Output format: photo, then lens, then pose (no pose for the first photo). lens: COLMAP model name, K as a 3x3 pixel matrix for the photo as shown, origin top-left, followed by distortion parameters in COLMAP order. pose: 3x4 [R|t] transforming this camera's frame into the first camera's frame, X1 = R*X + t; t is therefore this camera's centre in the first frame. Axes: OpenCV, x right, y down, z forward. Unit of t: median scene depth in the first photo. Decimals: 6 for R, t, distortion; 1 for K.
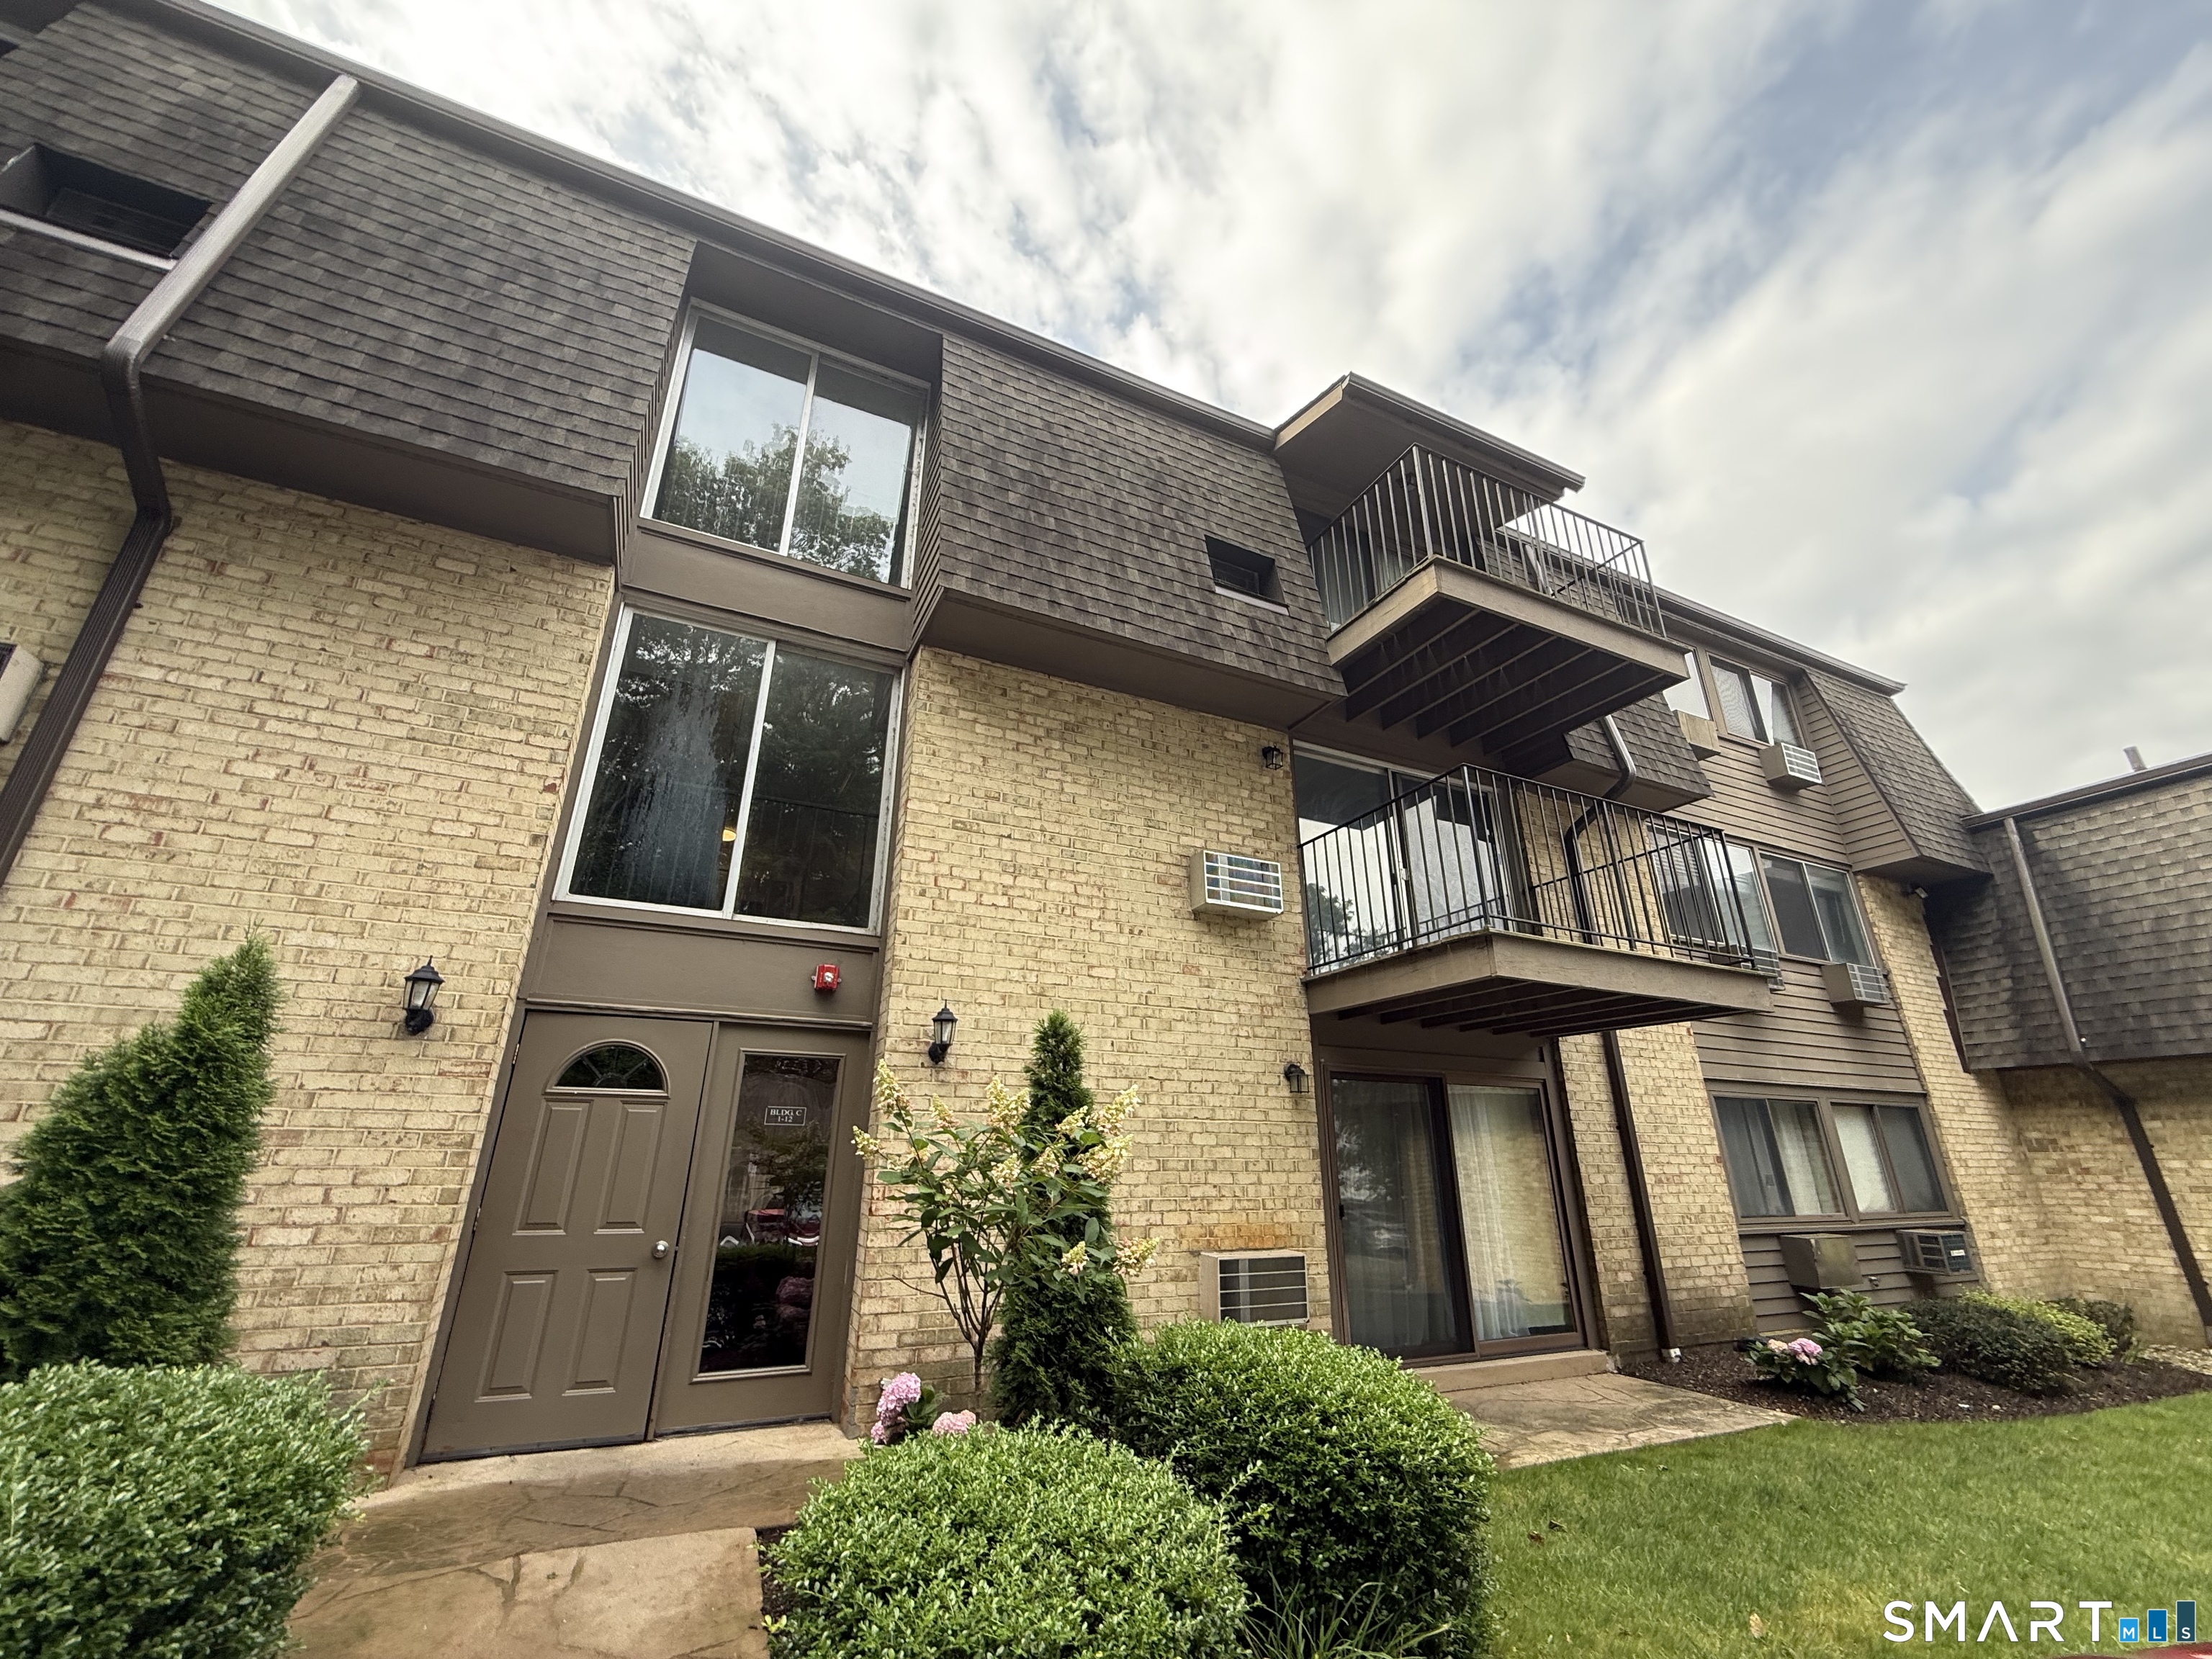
lens RADIAL K [[889.7, 0, 1104.0], [0, 889.7, 826.2], [0, 0, 1]] dist [-0.000071, -0.000795]
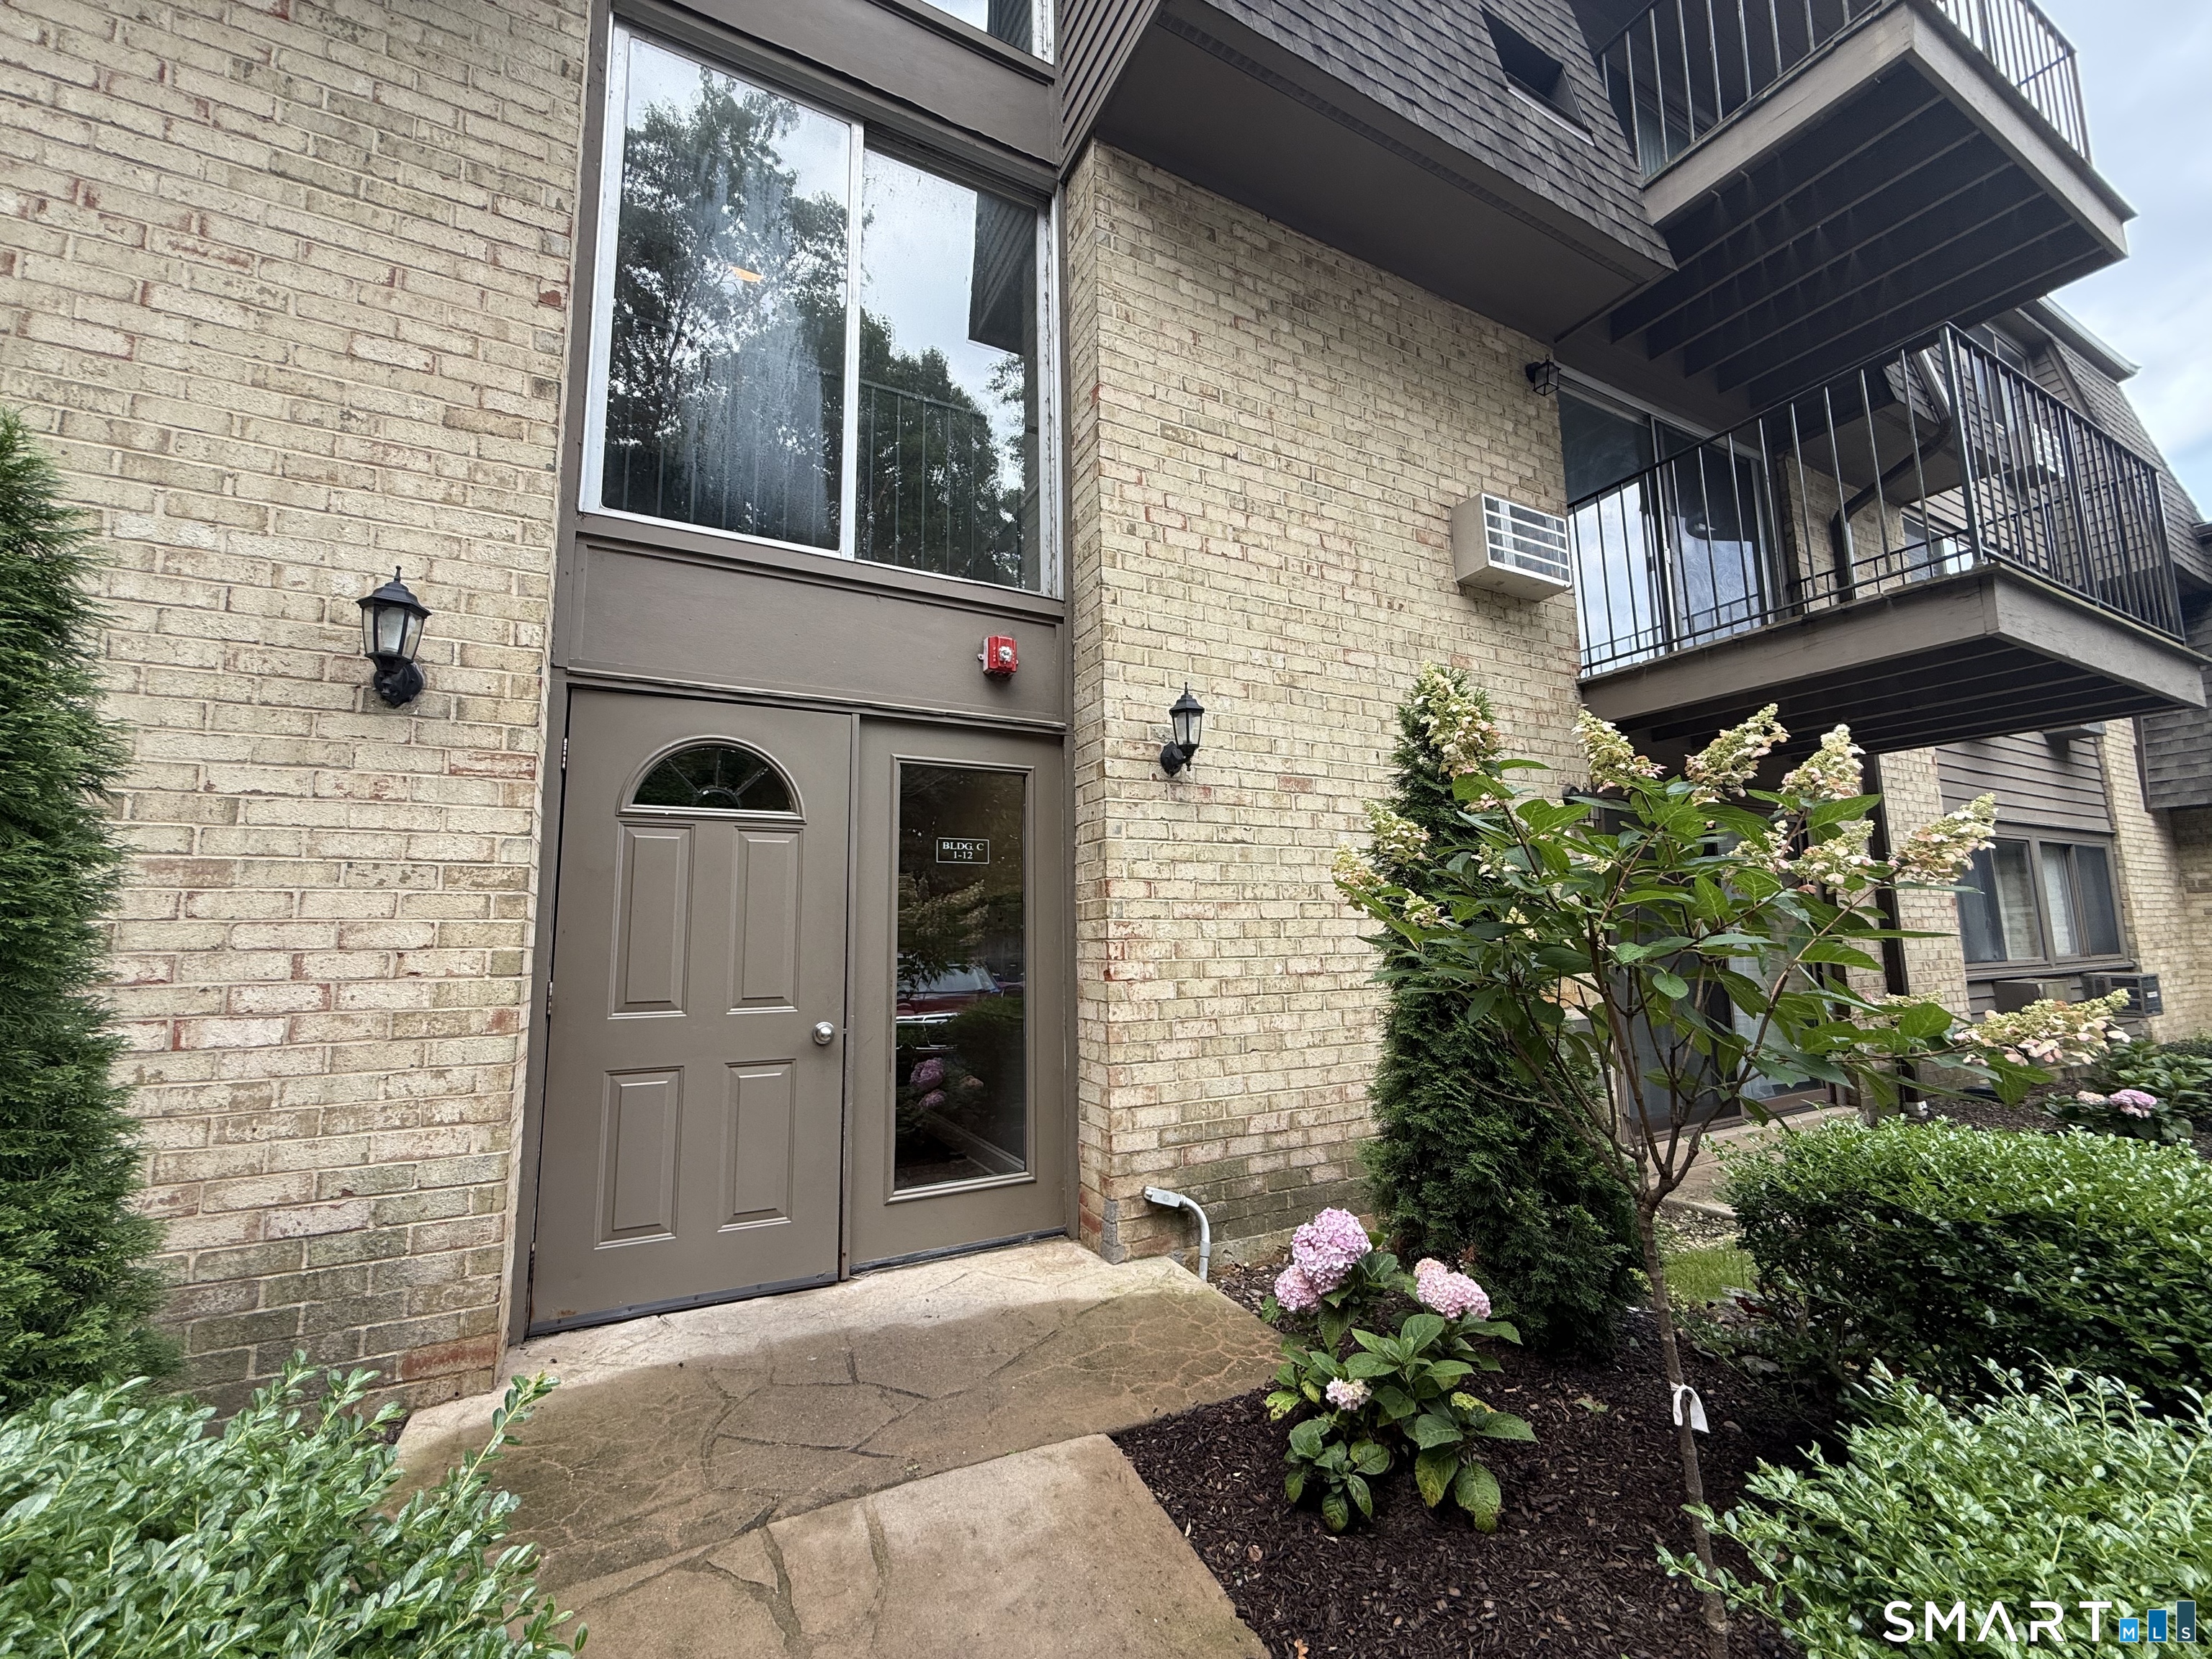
lens RADIAL K [[889.7, 0, 1104.7], [0, 889.7, 829.7], [0, 0, 1]] dist [-0.000071, -0.000795]
pose [[0.998959, -0.017962, 0.041930, -0.294159], [0.007576, 0.971769, 0.235815, 0.156166], [-0.044982, -0.235251, 0.970893, 0.344691]]
